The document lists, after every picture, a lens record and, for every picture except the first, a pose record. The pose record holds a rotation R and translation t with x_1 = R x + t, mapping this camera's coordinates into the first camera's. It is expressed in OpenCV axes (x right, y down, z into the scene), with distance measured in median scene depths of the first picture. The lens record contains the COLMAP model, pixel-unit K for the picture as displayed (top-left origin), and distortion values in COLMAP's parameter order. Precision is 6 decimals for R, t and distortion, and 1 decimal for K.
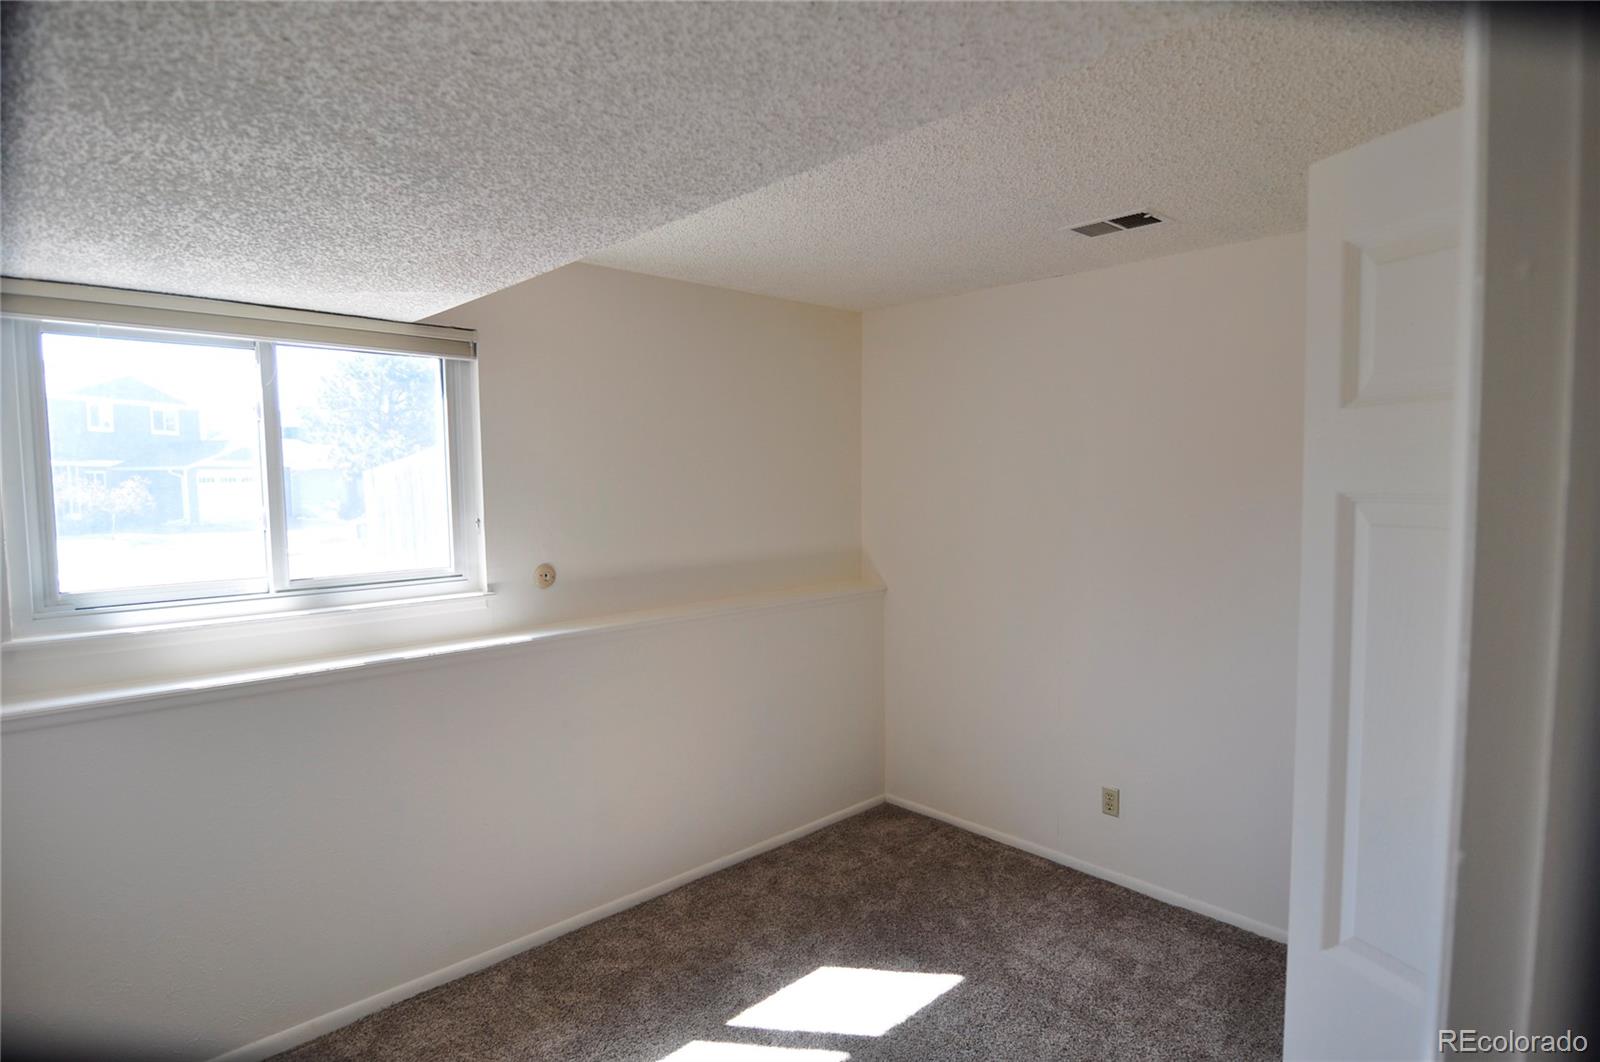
lens RADIAL K [[854.4, 0, 798.1], [0, 854.4, 536.8], [0, 0, 1]] dist [-0.005100, -0.013222]
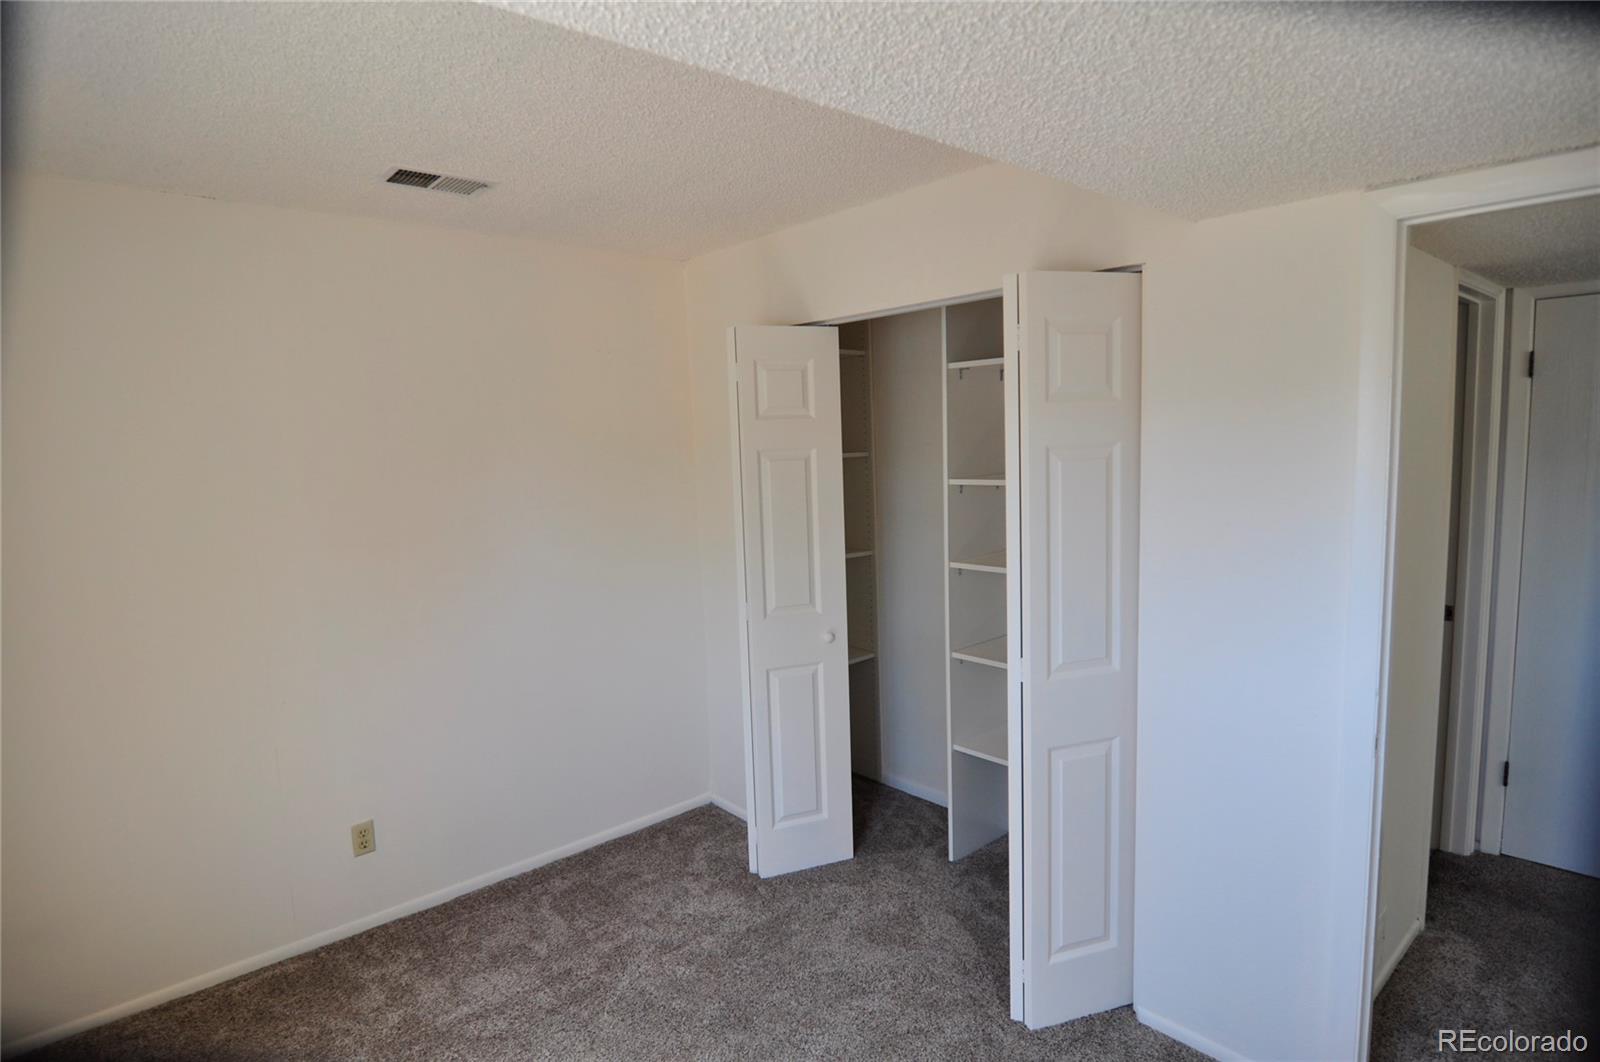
lens RADIAL K [[854.4, 0, 798.1], [0, 854.4, 536.8], [0, 0, 1]] dist [-0.005100, -0.013222]
pose [[0.026849, -0.104635, 0.994148, -0.455601], [0.104969, 0.989304, 0.101290, -0.034664], [-0.994113, 0.101635, 0.037545, 0.504203]]
